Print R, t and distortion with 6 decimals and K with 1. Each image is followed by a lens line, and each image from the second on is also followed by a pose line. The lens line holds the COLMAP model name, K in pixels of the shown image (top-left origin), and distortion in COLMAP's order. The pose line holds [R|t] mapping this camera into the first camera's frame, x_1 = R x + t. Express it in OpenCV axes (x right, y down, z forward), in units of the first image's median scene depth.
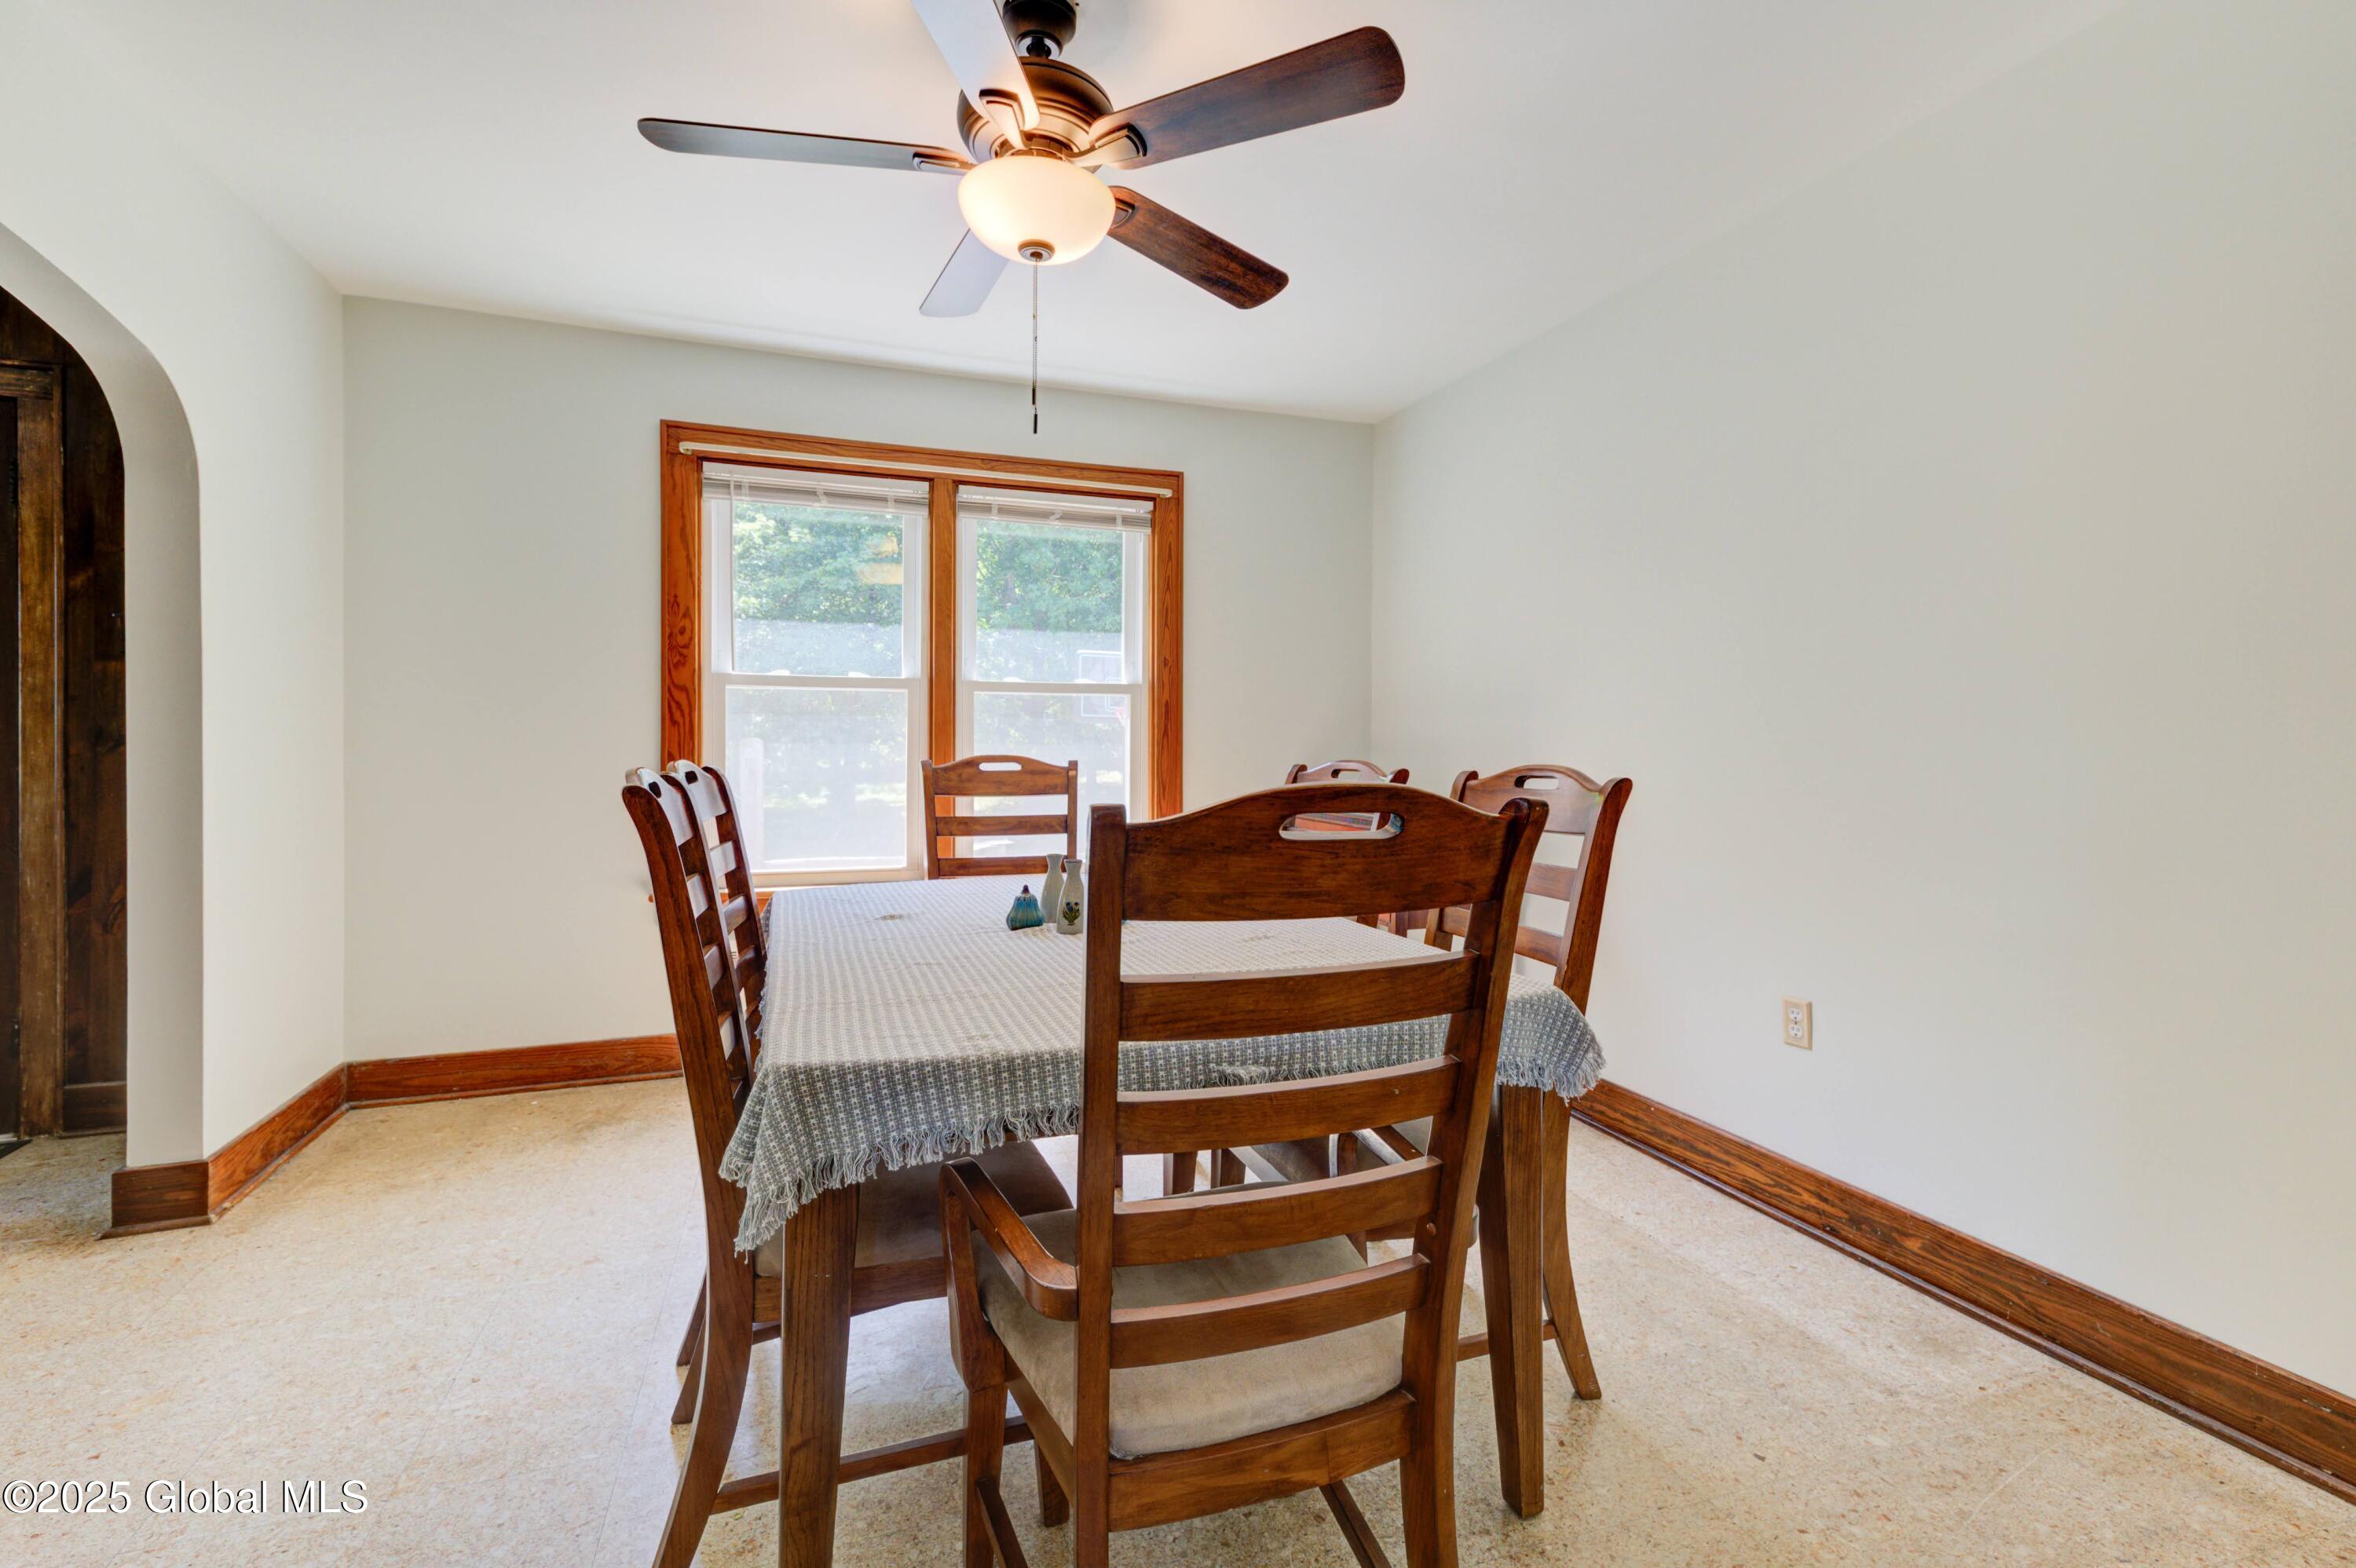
lens RADIAL K [[1027.4, 0, 1178.1], [0, 1027.4, 764.1], [0, 0, 1]] dist [0.014112, -0.000307]
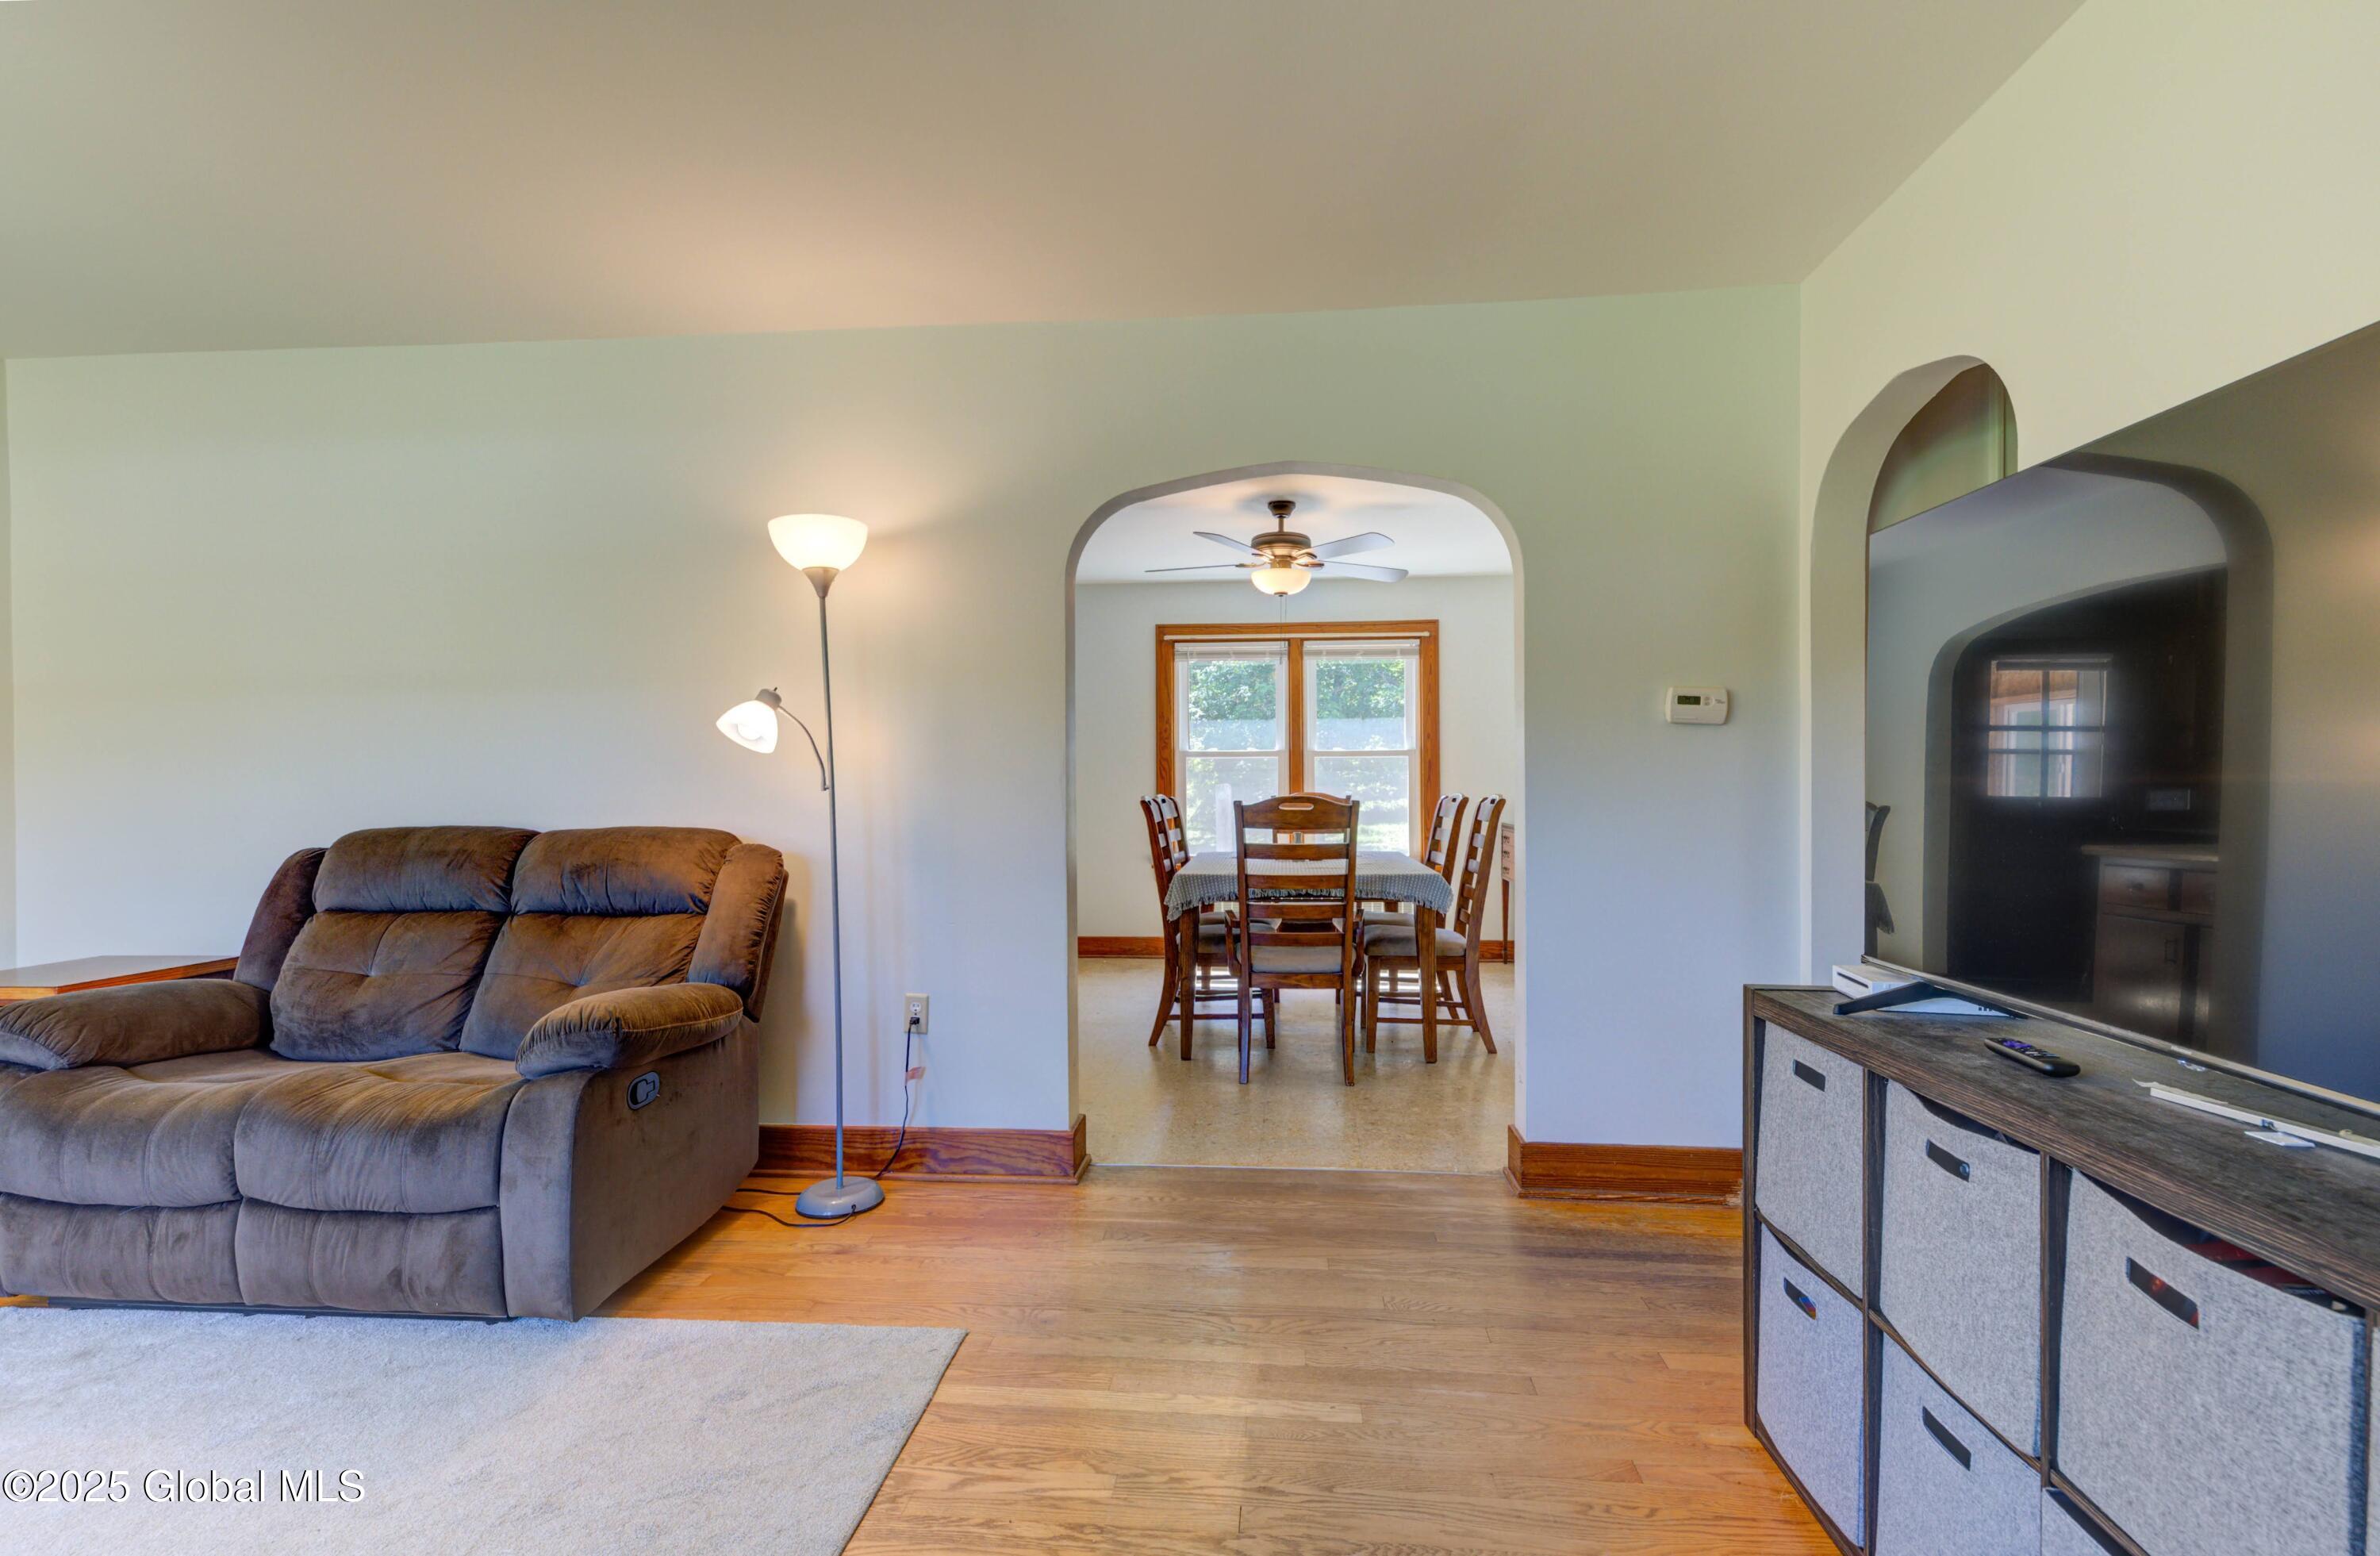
lens RADIAL K [[1047.8, 0, 1193.8], [0, 1047.8, 800.2], [0, 0, 1]] dist [0.021149, -0.001305]
pose [[0.905692, -0.003482, -0.423922, 0.399622], [0.001115, 0.999982, -0.005831, 0.015074], [0.423935, 0.004809, 0.905680, -0.756824]]
